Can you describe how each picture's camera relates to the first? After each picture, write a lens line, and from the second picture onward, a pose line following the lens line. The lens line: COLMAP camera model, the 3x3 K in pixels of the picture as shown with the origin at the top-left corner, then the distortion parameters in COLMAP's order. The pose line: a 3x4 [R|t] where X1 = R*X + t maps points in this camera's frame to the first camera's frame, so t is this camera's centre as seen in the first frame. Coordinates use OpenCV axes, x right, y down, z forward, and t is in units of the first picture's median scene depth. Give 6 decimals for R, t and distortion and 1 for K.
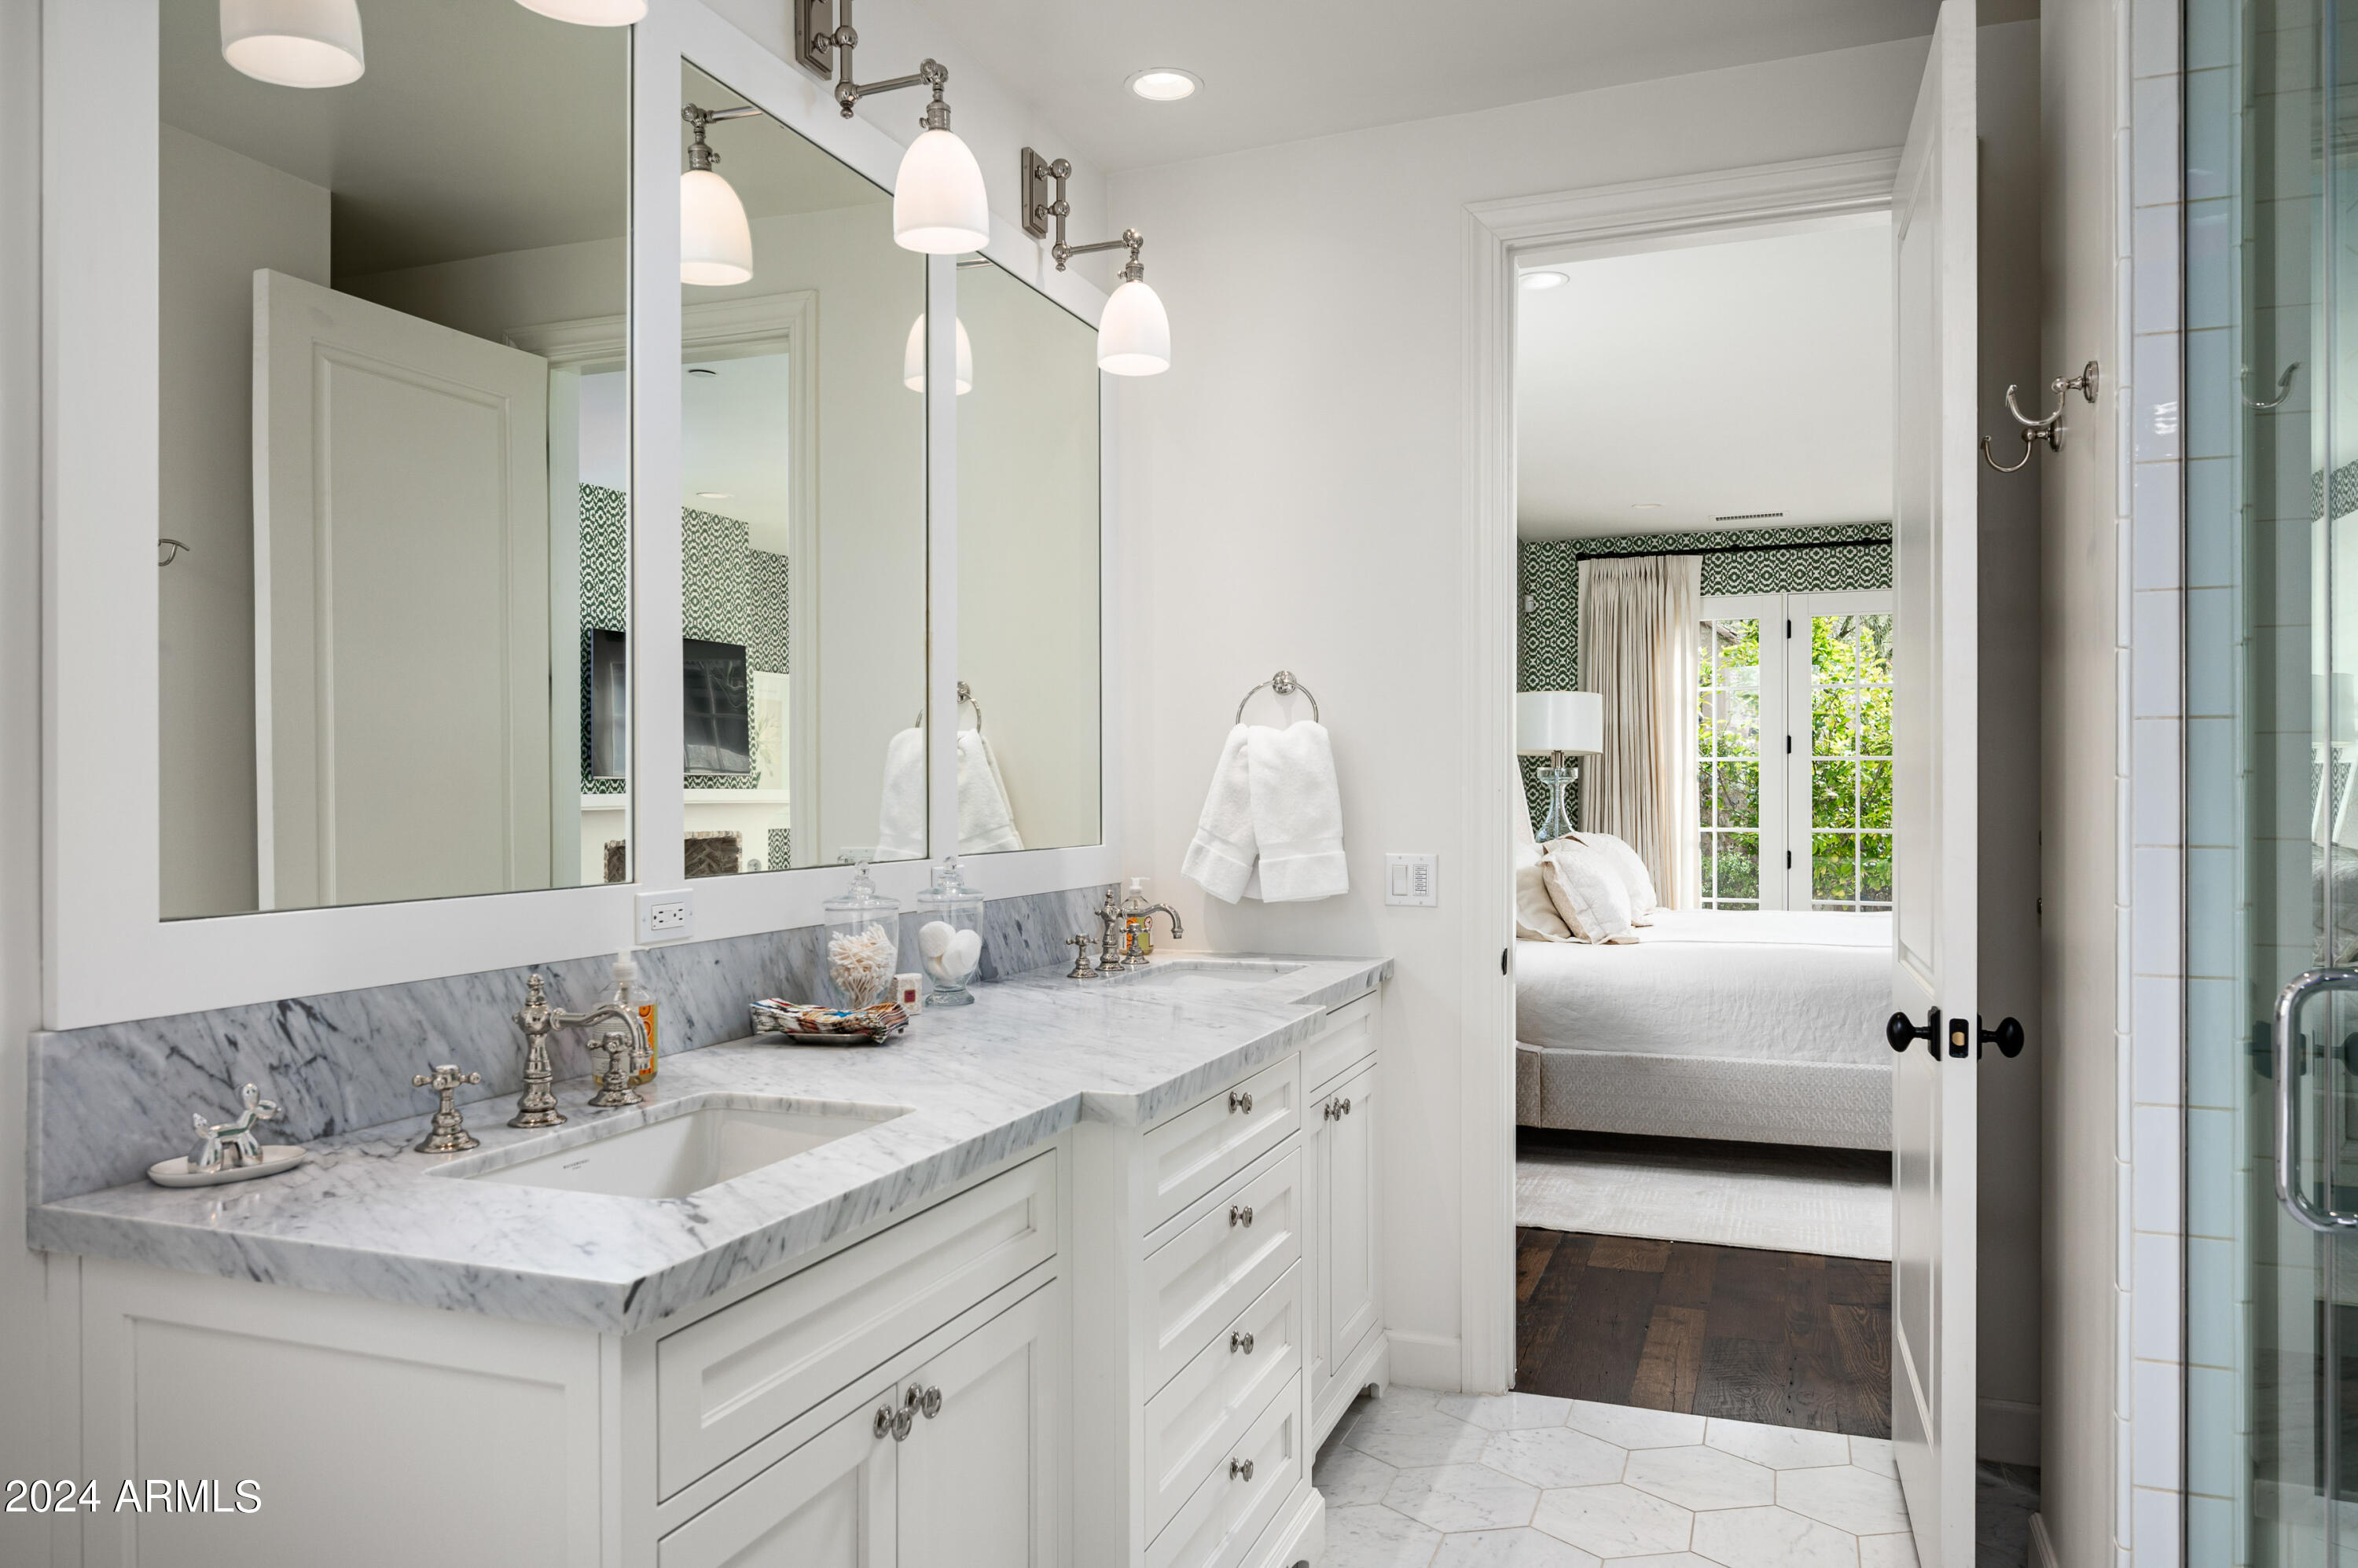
lens RADIAL K [[1655.4, 0, 1179.0], [0, 1655.4, 784.0], [0, 0, 1]] dist [0.000567, 0.000136]
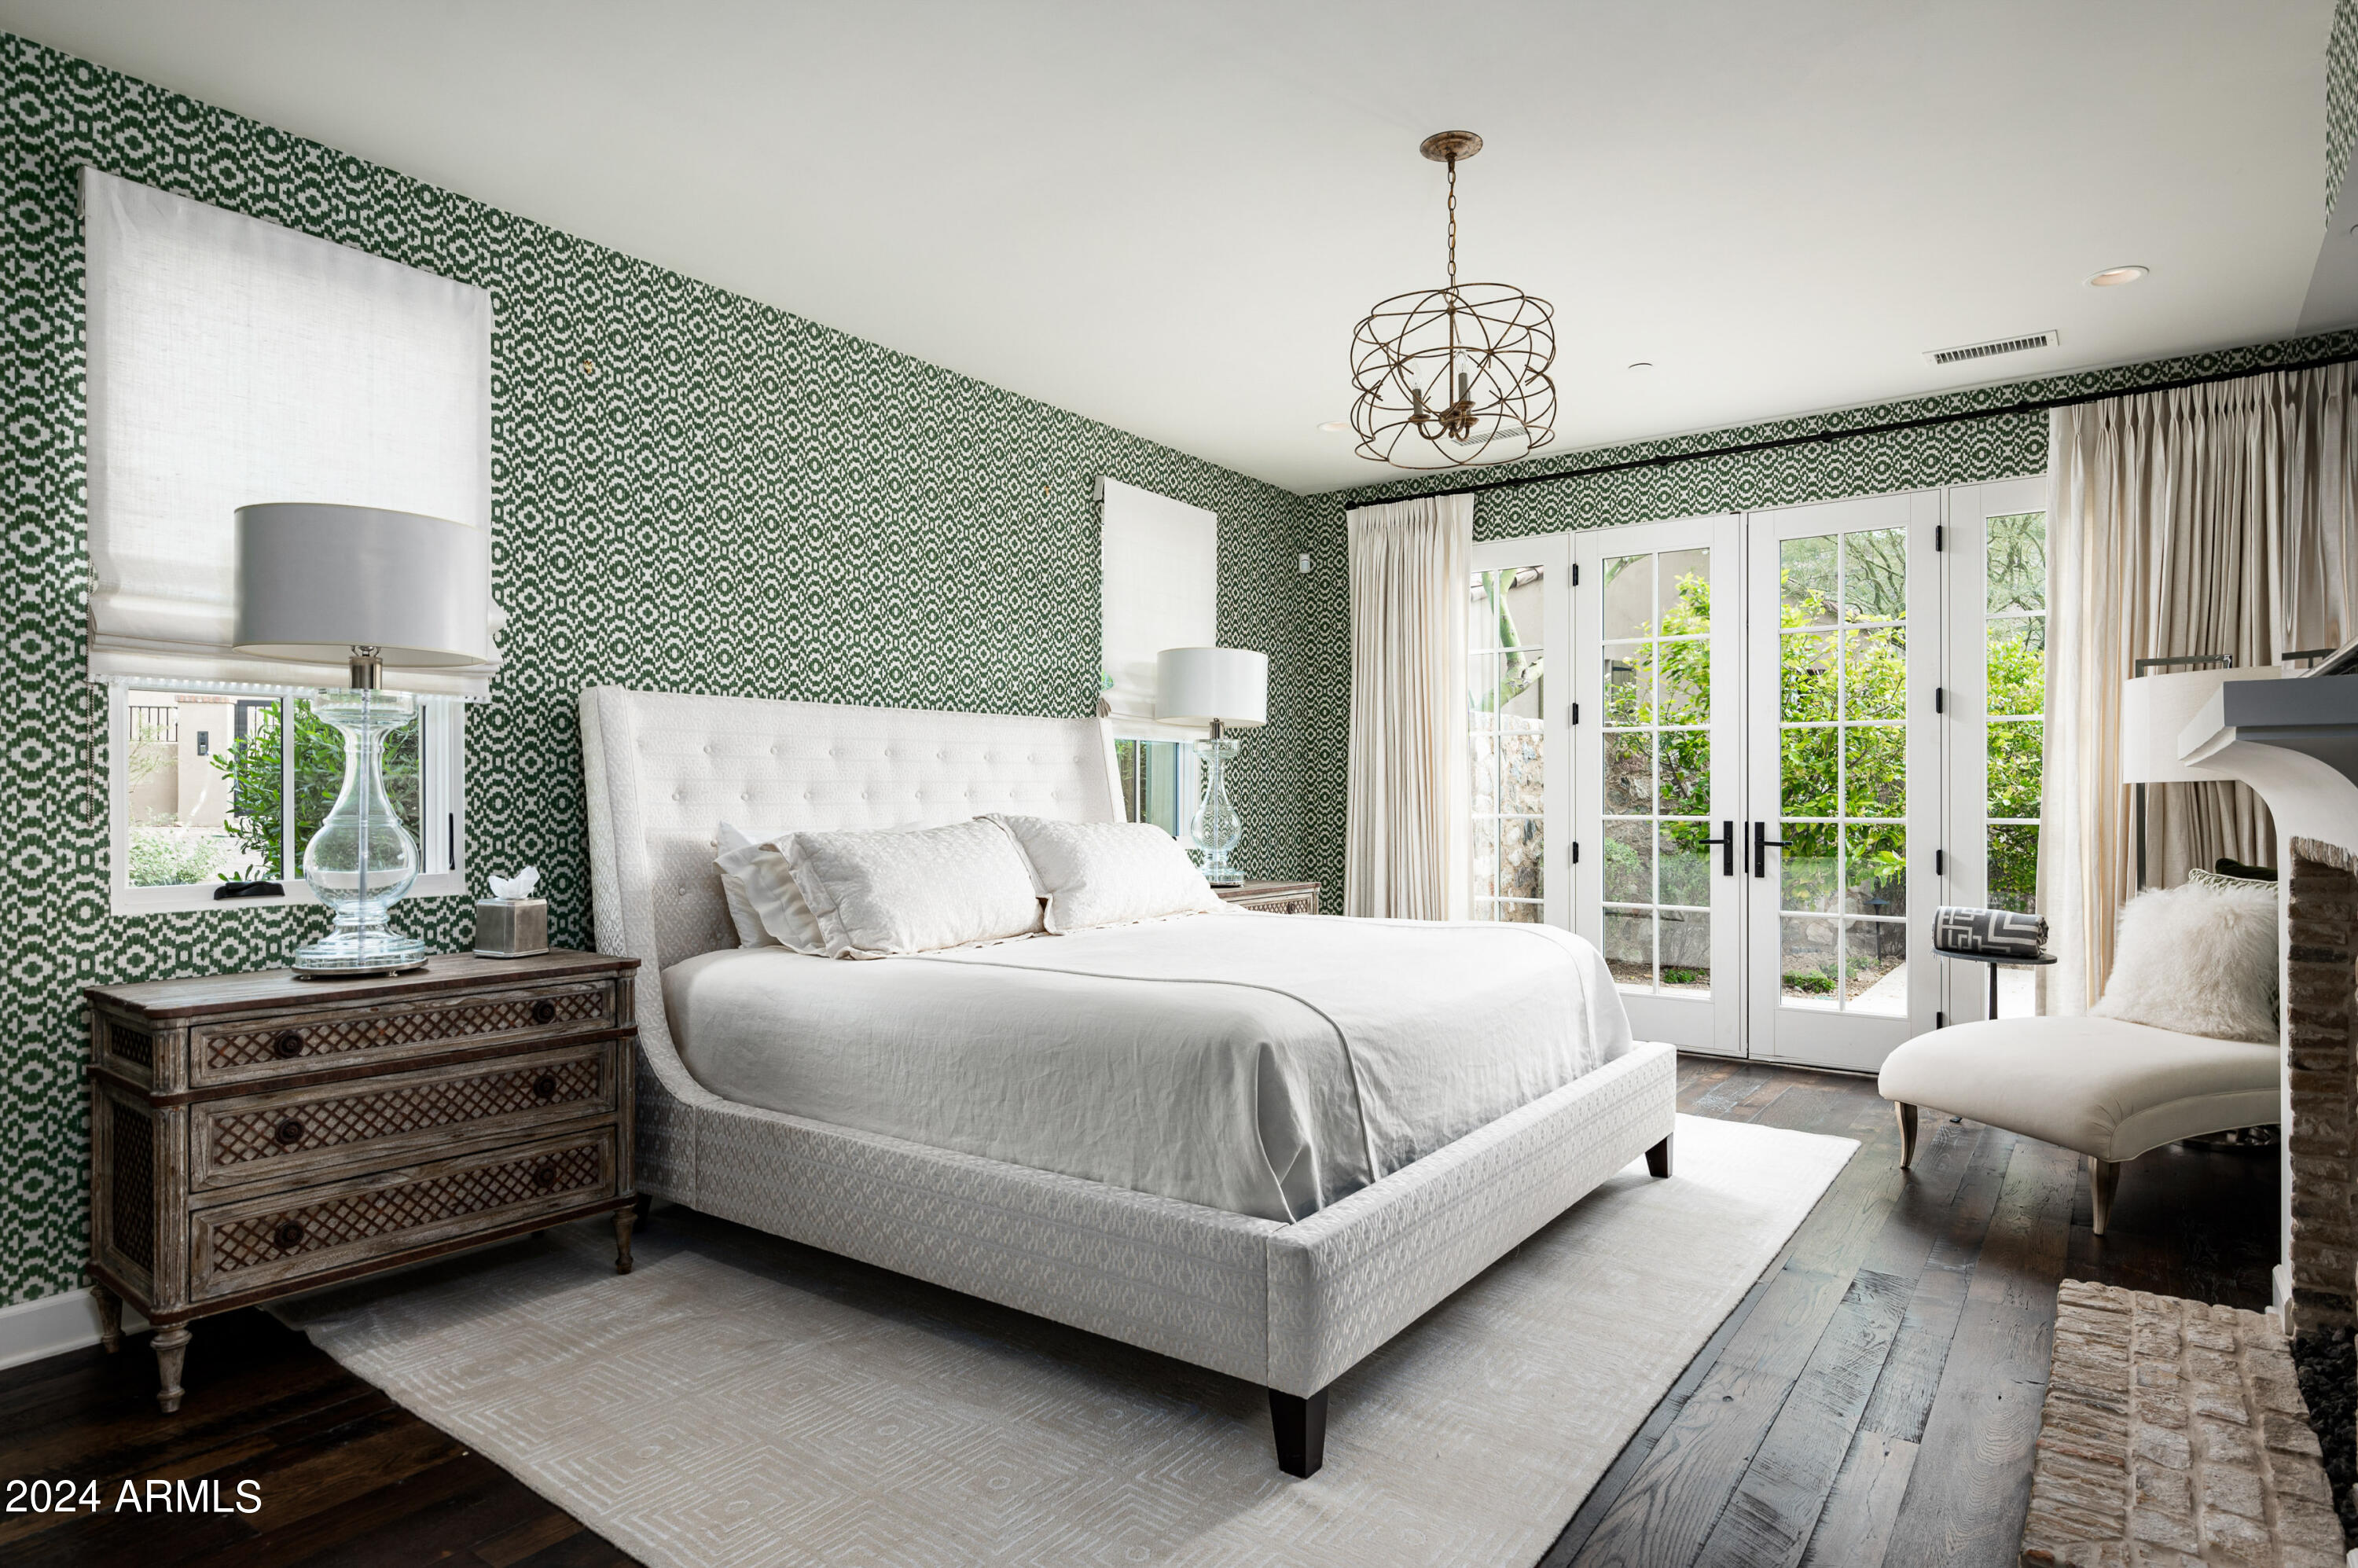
lens RADIAL K [[1330.4, 0, 1196.8], [0, 1330.4, 790.0], [0, 0, 1]] dist [-0.000769, -0.001165]
pose [[0.964136, -0.001842, -0.265402, 0.360199], [0.001828, 0.999998, -0.000302, 0.014215], [0.265402, -0.000194, 0.964138, 0.304581]]
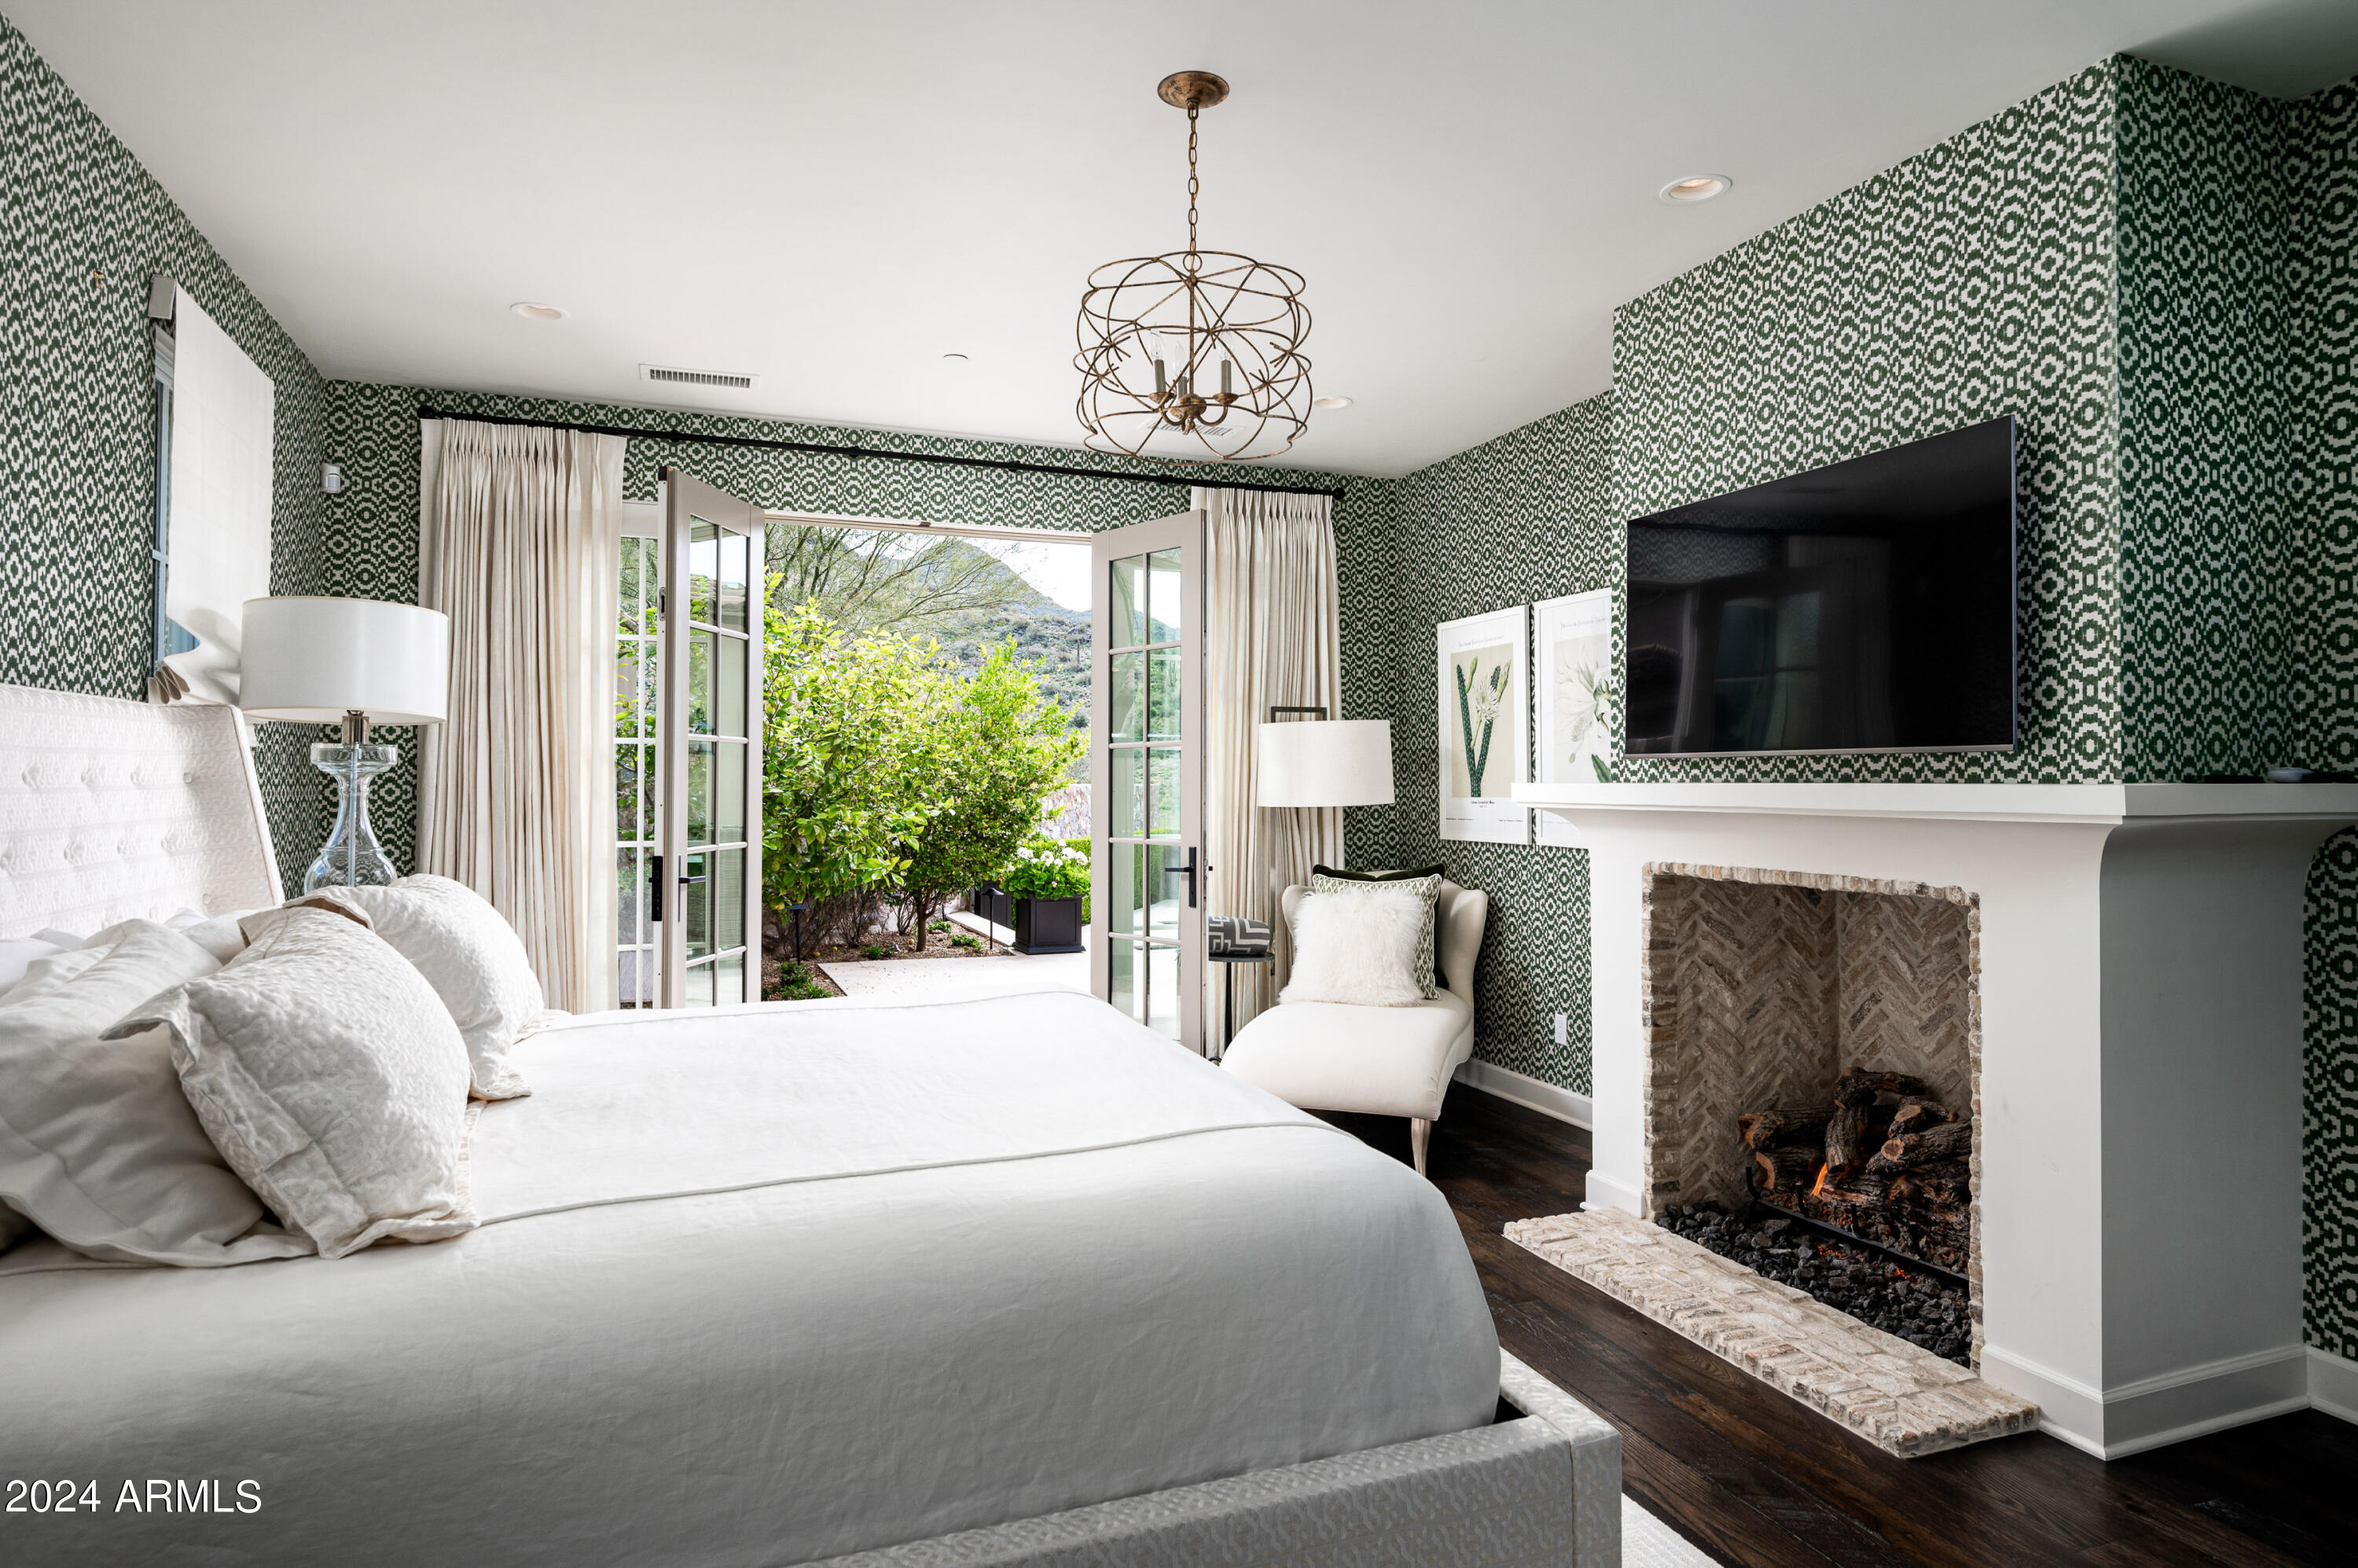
lens RADIAL K [[1339.3, 0, 1200.1], [0, 1339.3, 770.0], [0, 0, 1]] dist [-0.001883, -0.001134]
pose [[0.746422, 0.009690, 0.665402, 0.129142], [-0.006042, 0.999951, -0.007784, 0.000062], [-0.665445, 0.001790, 0.746445, 0.438394]]
